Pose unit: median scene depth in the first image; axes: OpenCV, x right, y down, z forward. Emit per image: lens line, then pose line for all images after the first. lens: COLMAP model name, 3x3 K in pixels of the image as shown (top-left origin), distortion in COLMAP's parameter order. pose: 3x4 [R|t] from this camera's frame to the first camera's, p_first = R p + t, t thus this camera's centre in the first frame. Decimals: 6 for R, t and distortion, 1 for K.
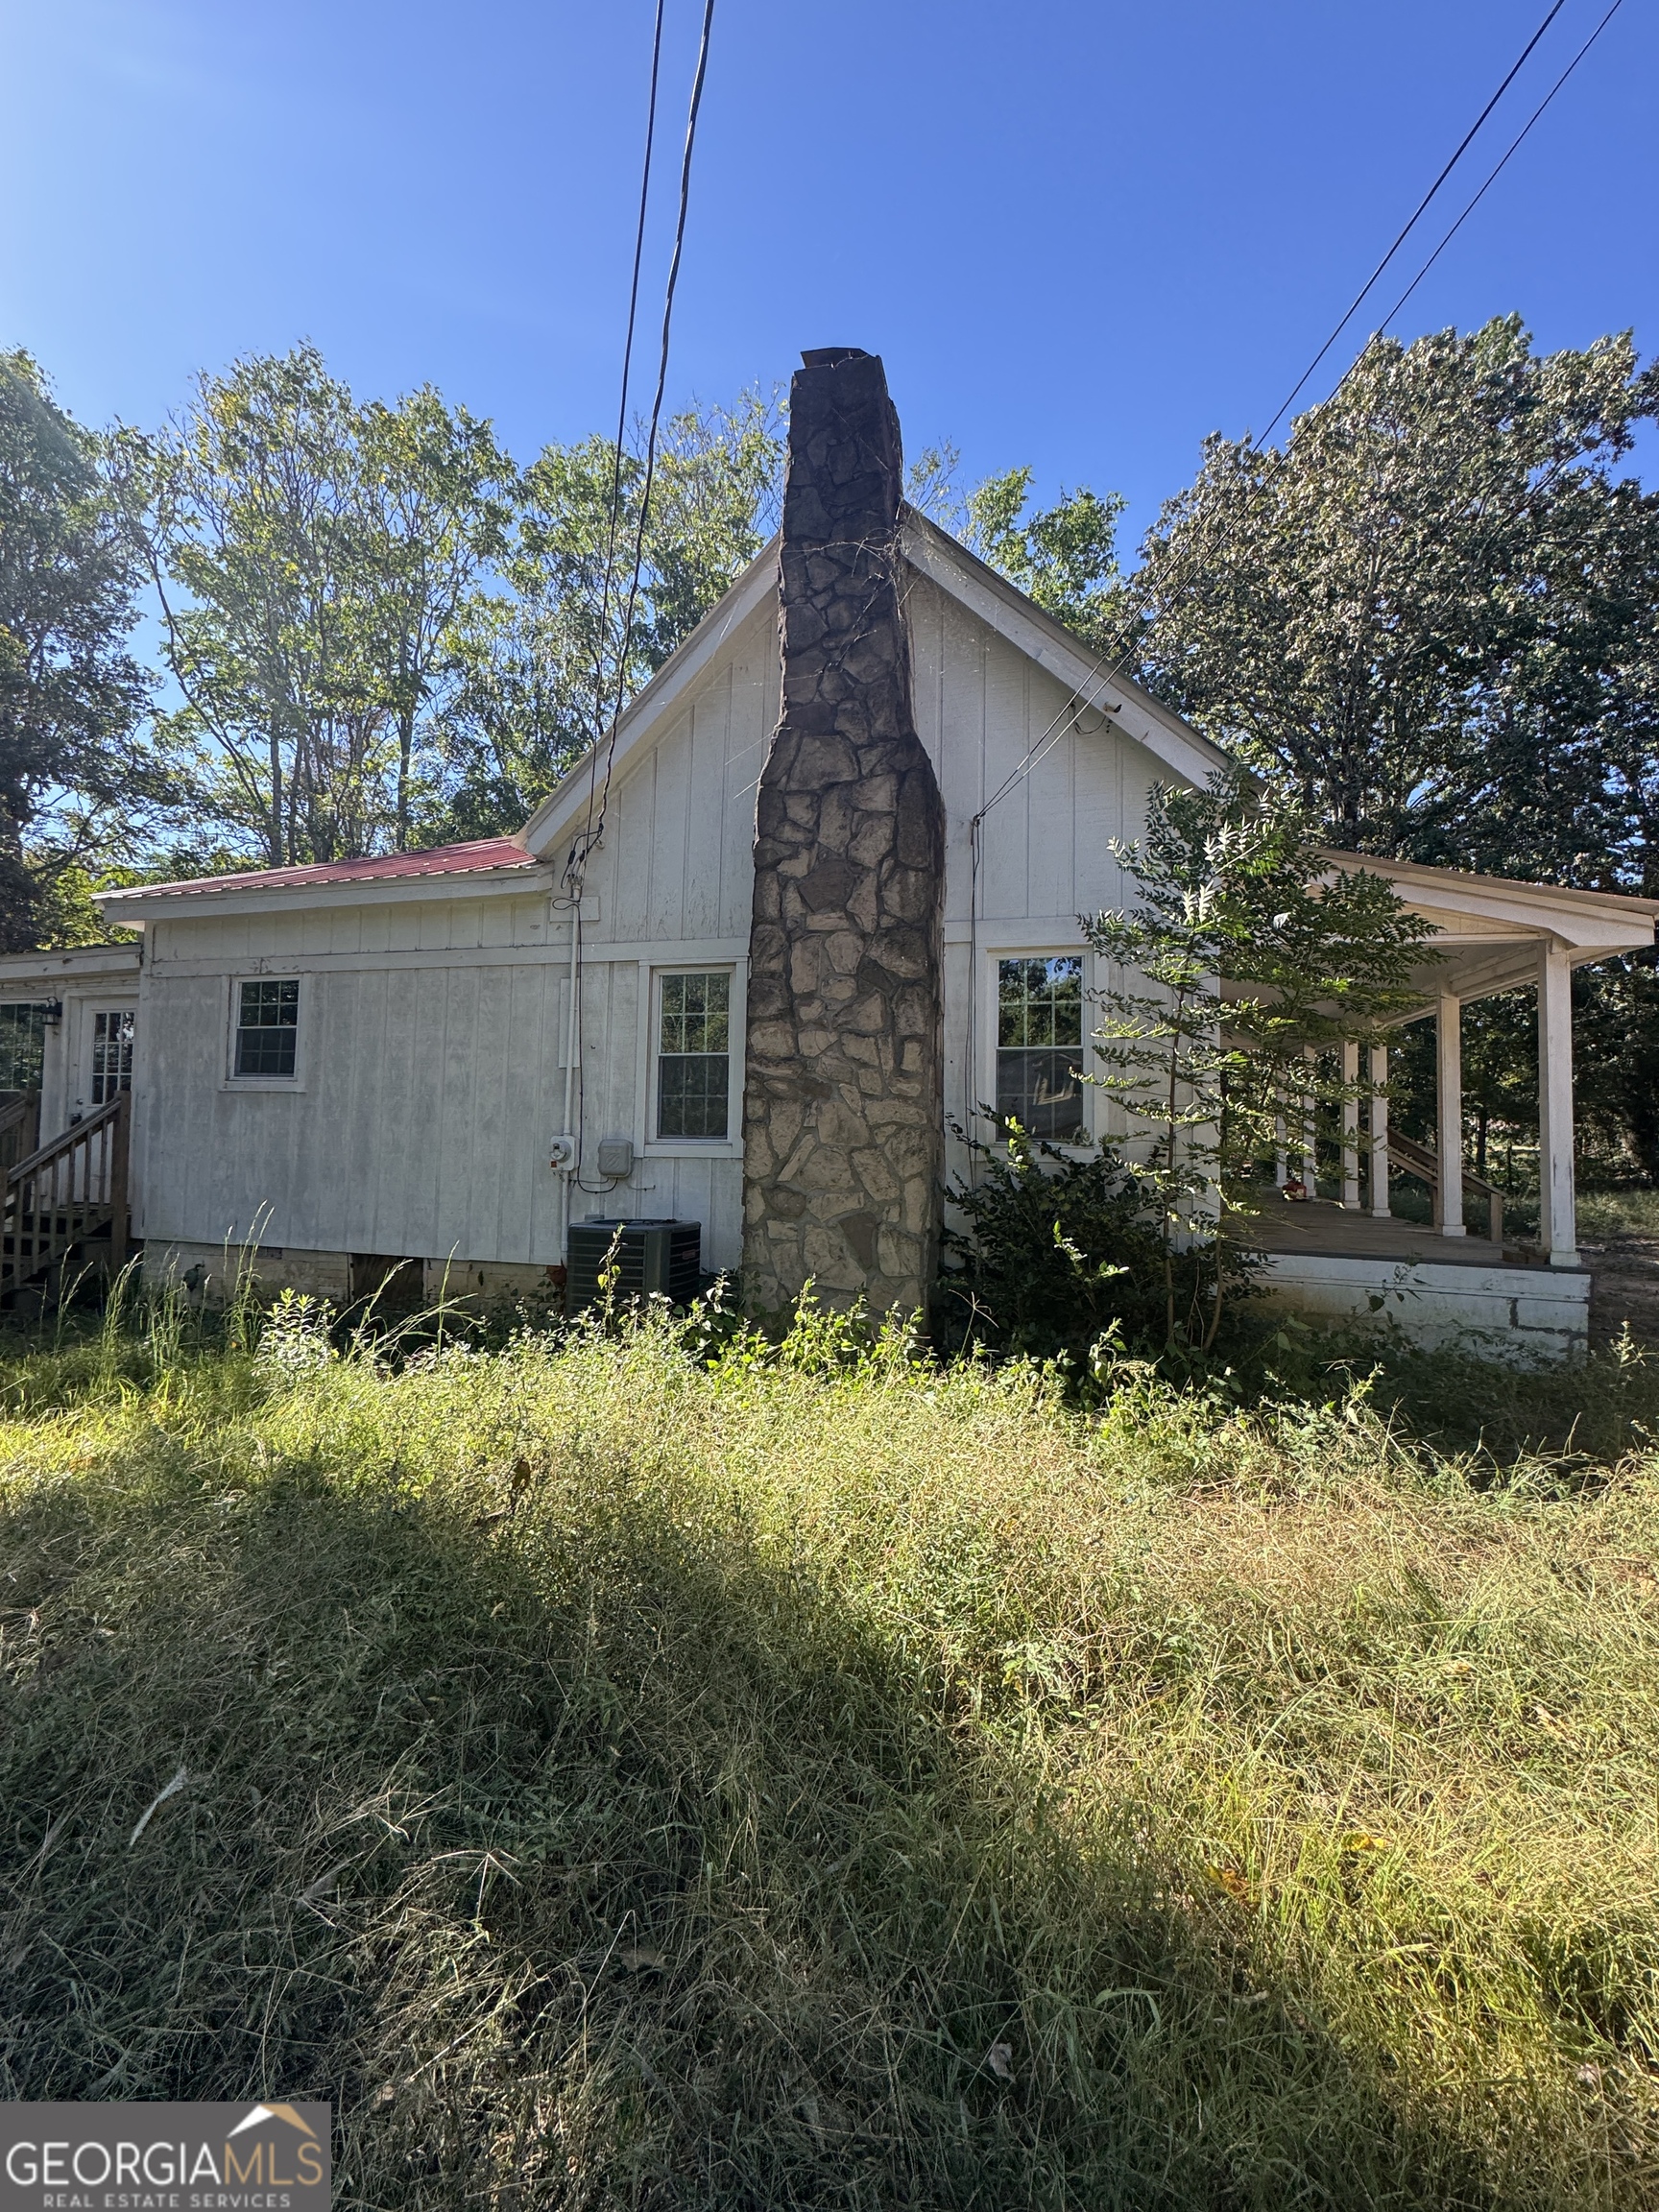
lens RADIAL K [[882.8, 0, 832.3], [0, 882.8, 1109.7], [0, 0, 1]] dist [-0.001638, 0.000541]
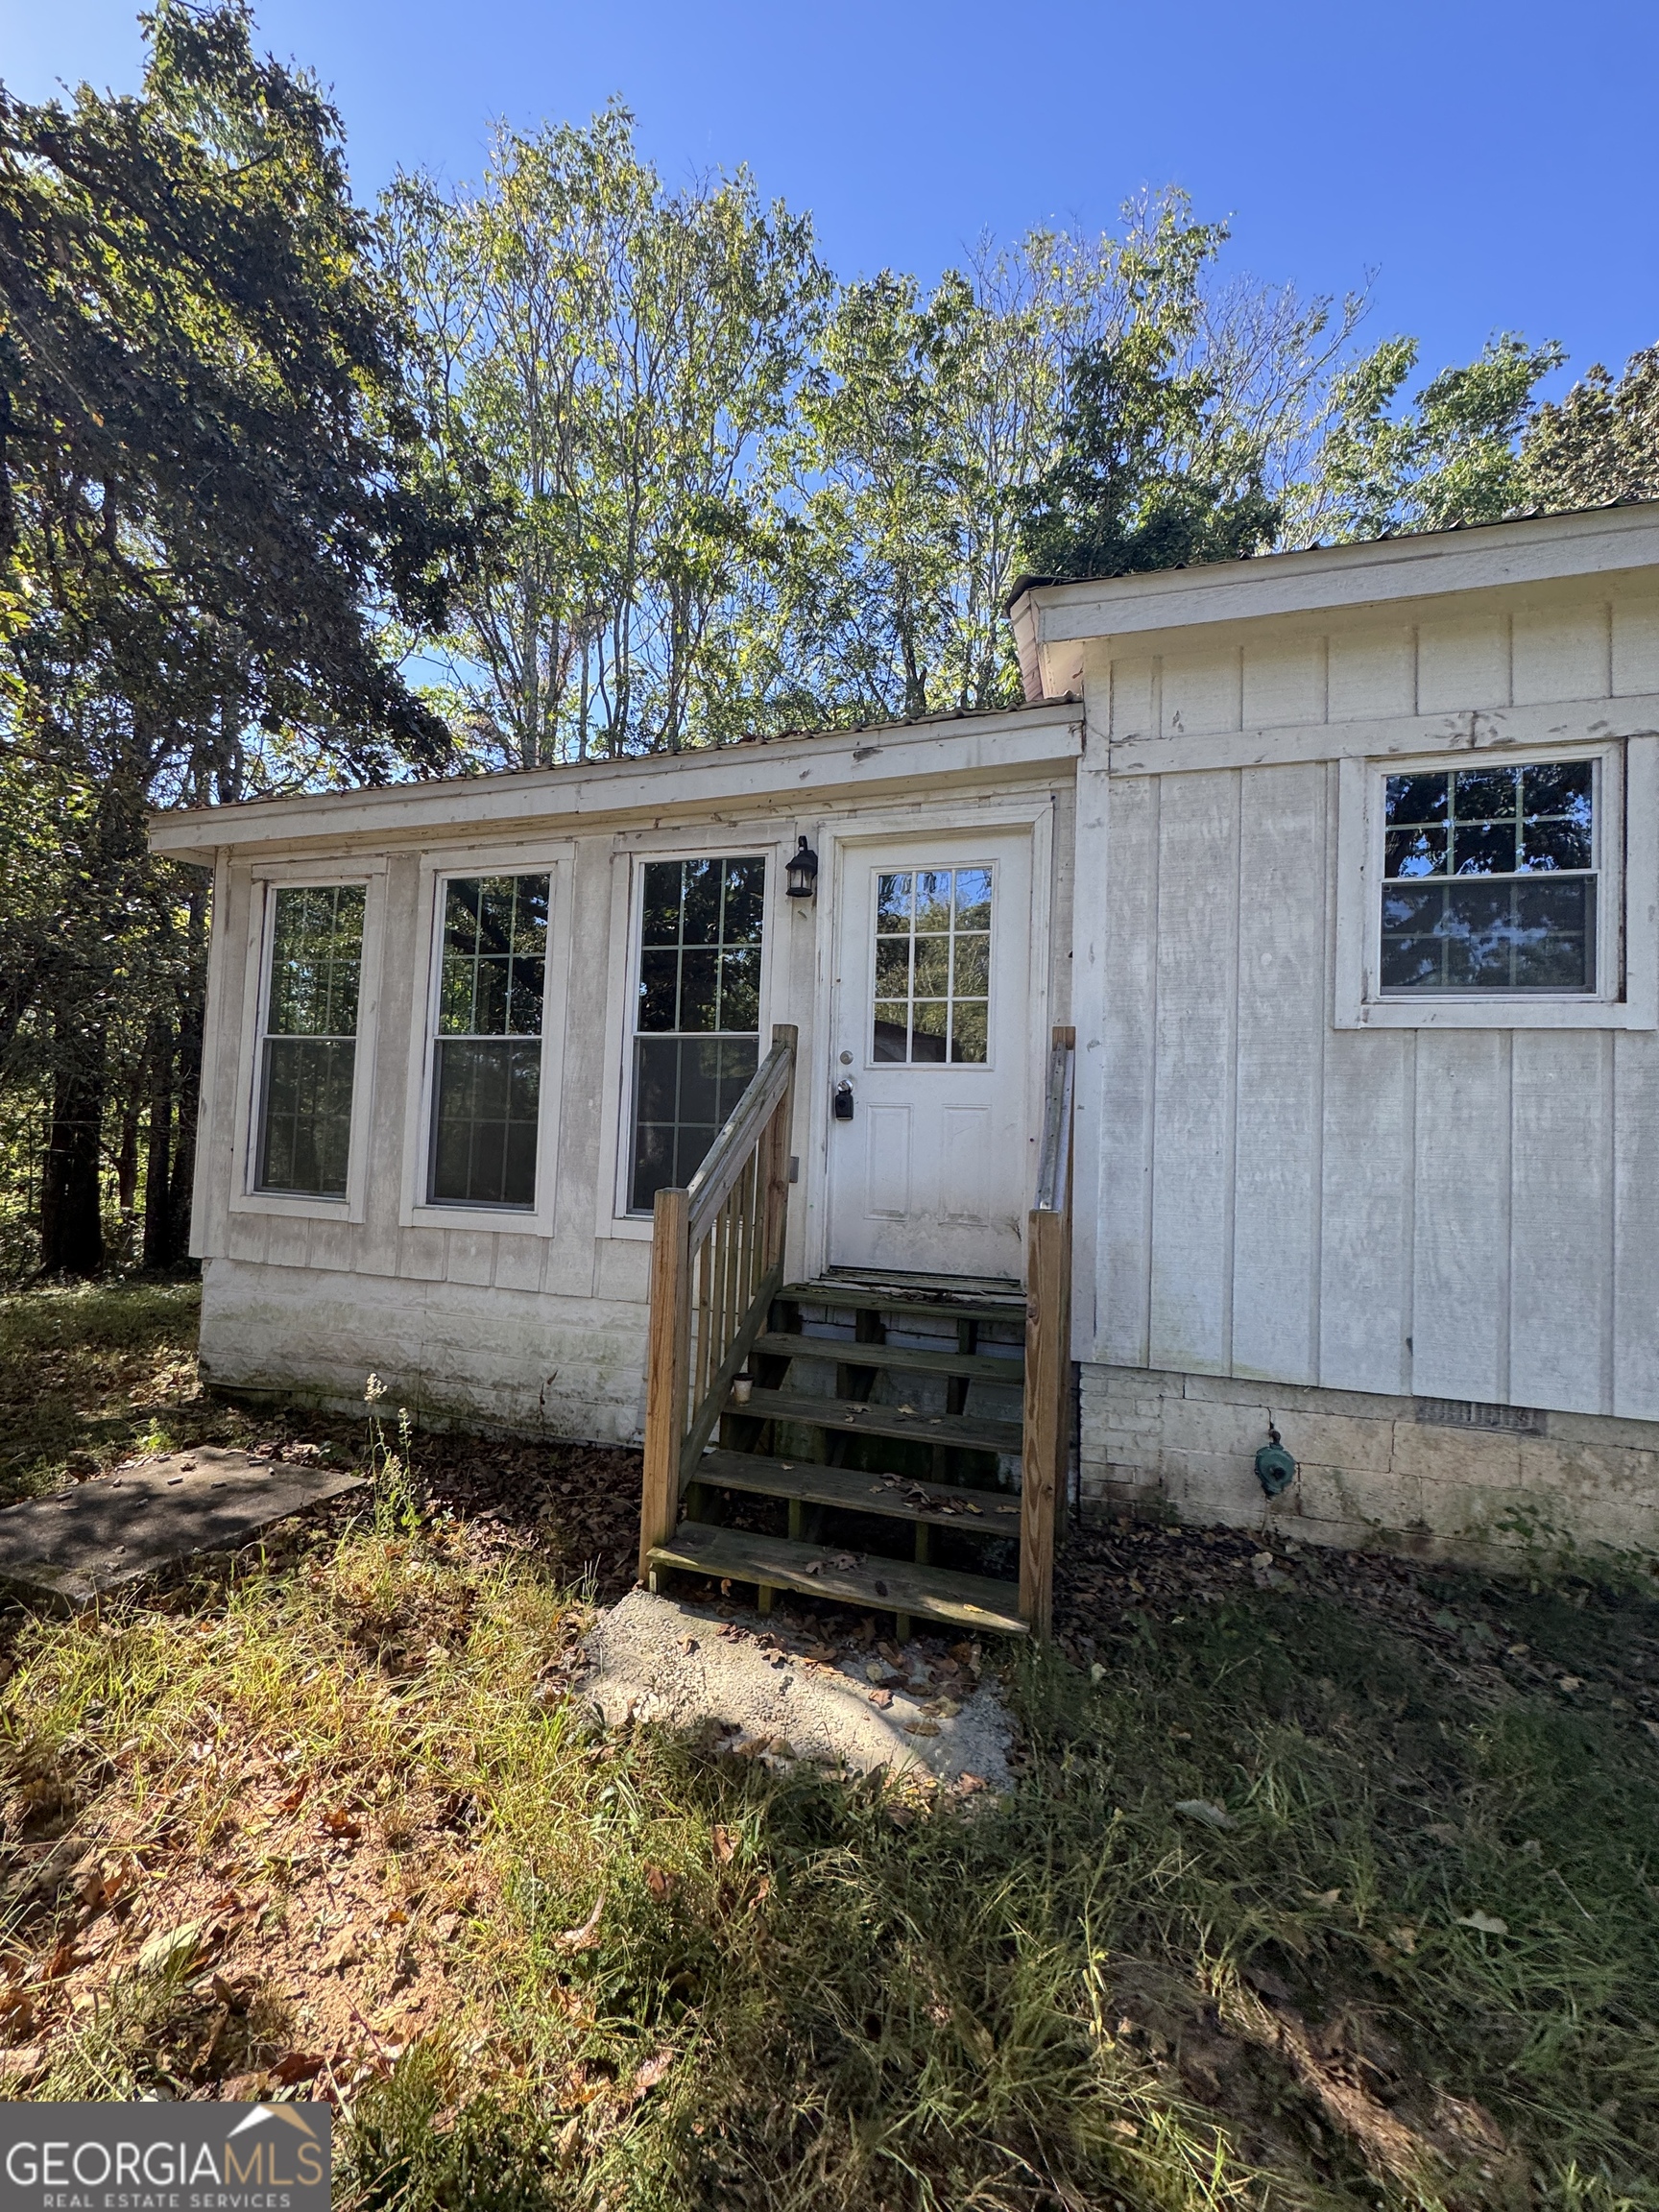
lens RADIAL K [[882.8, 0, 827.3], [0, 882.8, 1102.3], [0, 0, 1]] dist [-0.001638, 0.000541]
pose [[0.999811, 0.015607, -0.011561, -0.939642], [-0.015754, 0.999794, -0.012761, 0.023954], [0.011360, 0.012941, 0.999852, 0.572407]]
